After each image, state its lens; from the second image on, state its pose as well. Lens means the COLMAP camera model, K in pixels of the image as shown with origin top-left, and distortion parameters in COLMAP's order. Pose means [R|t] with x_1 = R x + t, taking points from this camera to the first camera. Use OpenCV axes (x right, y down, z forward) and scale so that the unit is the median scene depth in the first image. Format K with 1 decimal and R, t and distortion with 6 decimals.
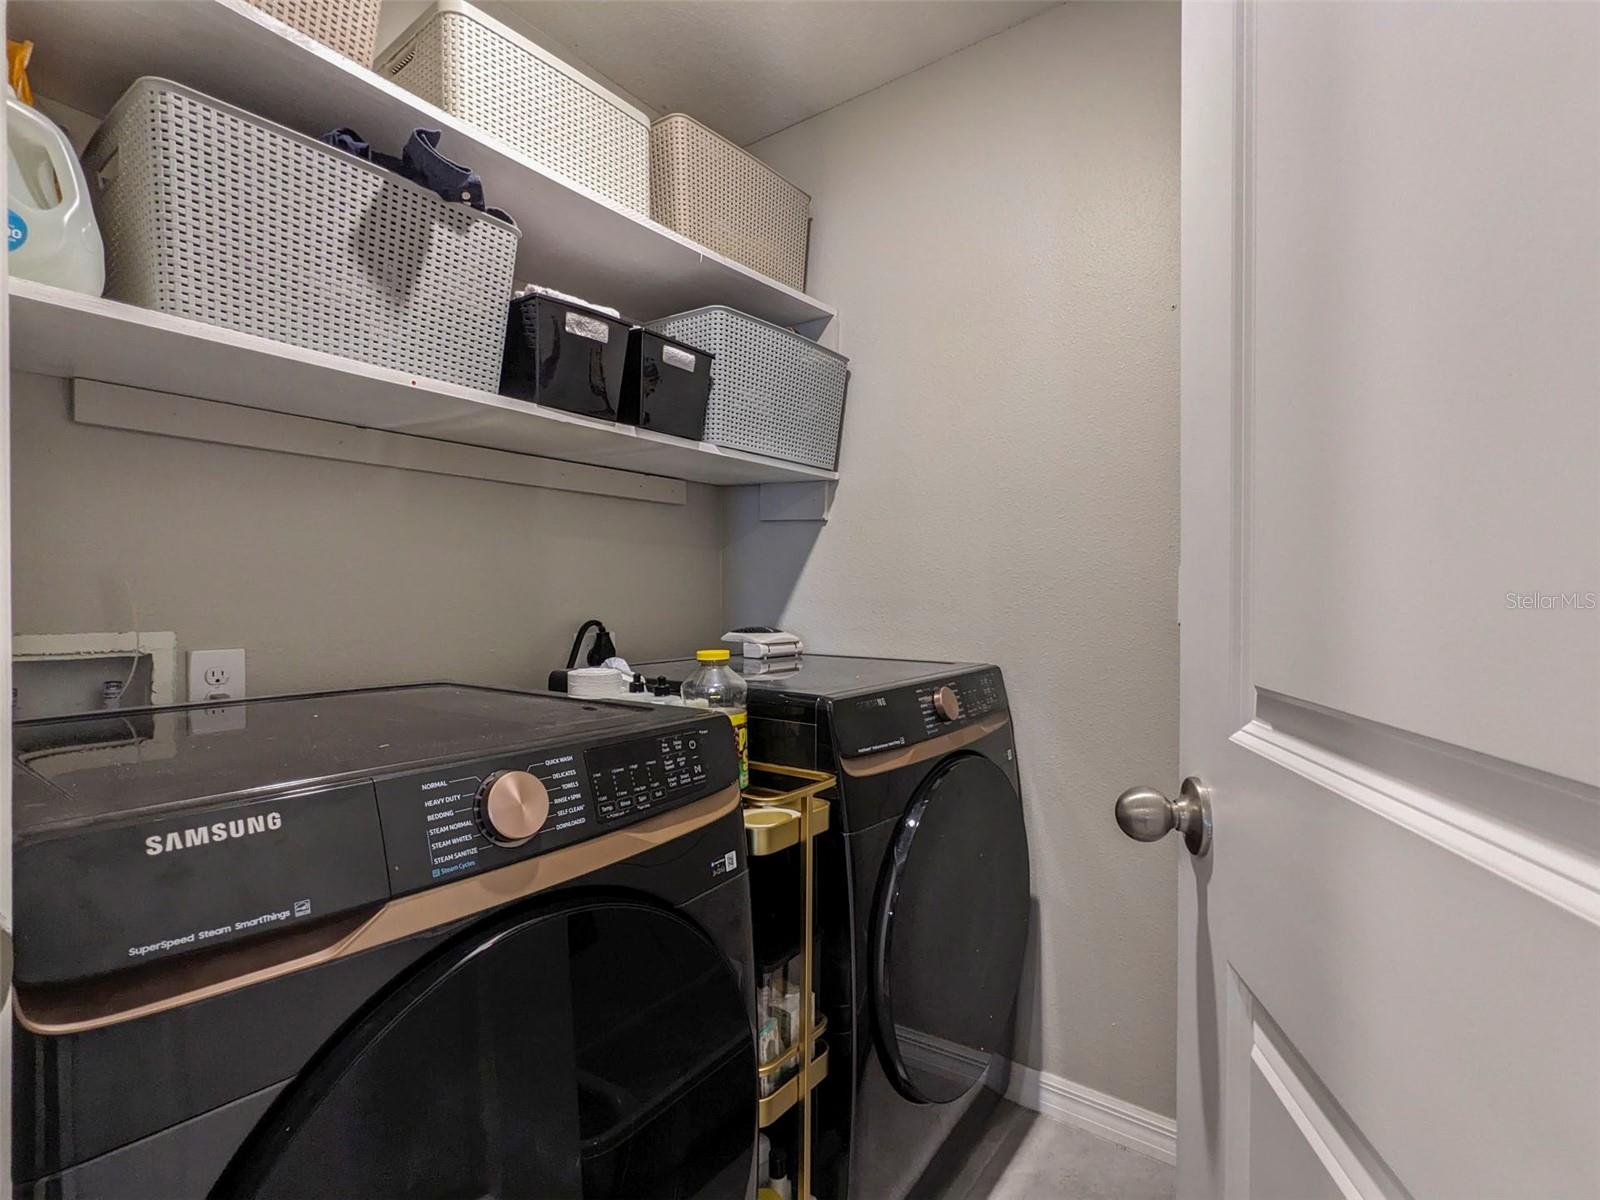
lens RADIAL K [[767.7, 0, 805.6], [0, 767.7, 600.9], [0, 0, 1]] dist [-0.002117, -0.000903]
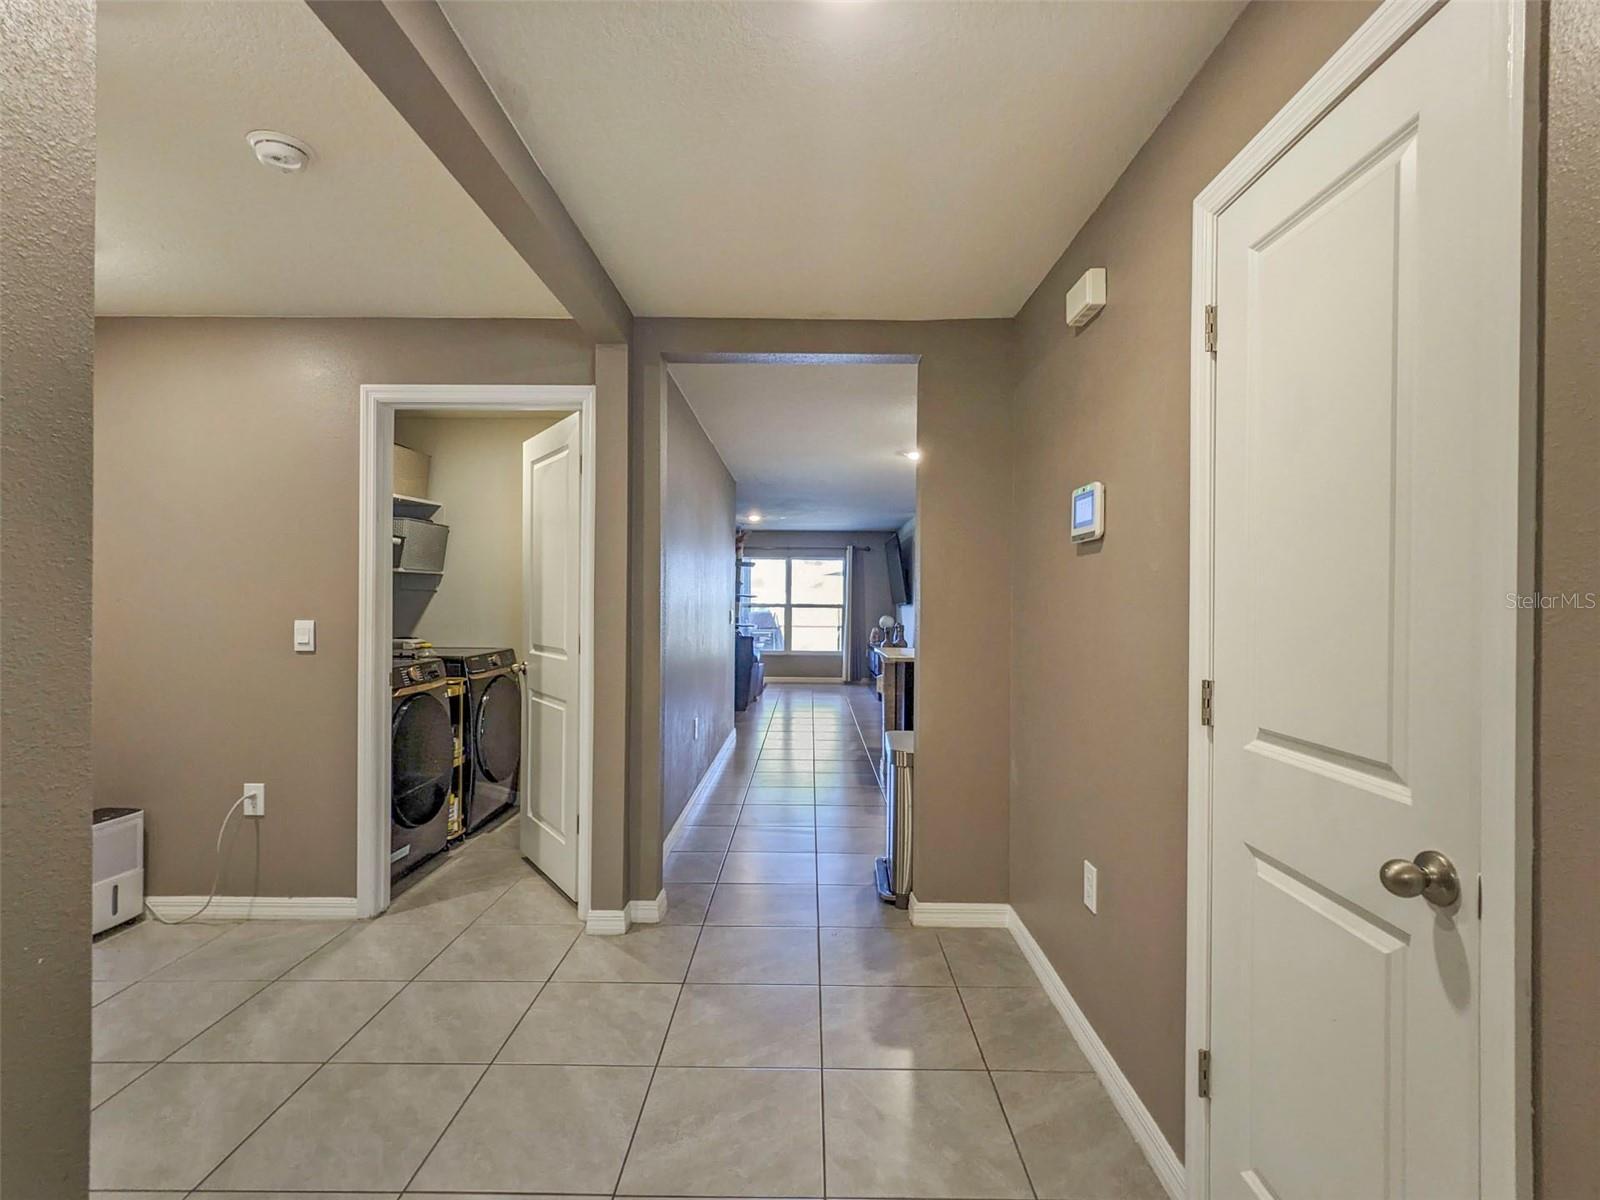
lens RADIAL K [[767.7, 0, 805.6], [0, 767.7, 600.9], [0, 0, 1]] dist [-0.002117, -0.000903]
pose [[0.810021, 0.003911, 0.586387, -0.667207], [-0.001219, 0.999987, -0.004985, -0.097265], [-0.586399, 0.003324, 0.810015, -2.405109]]
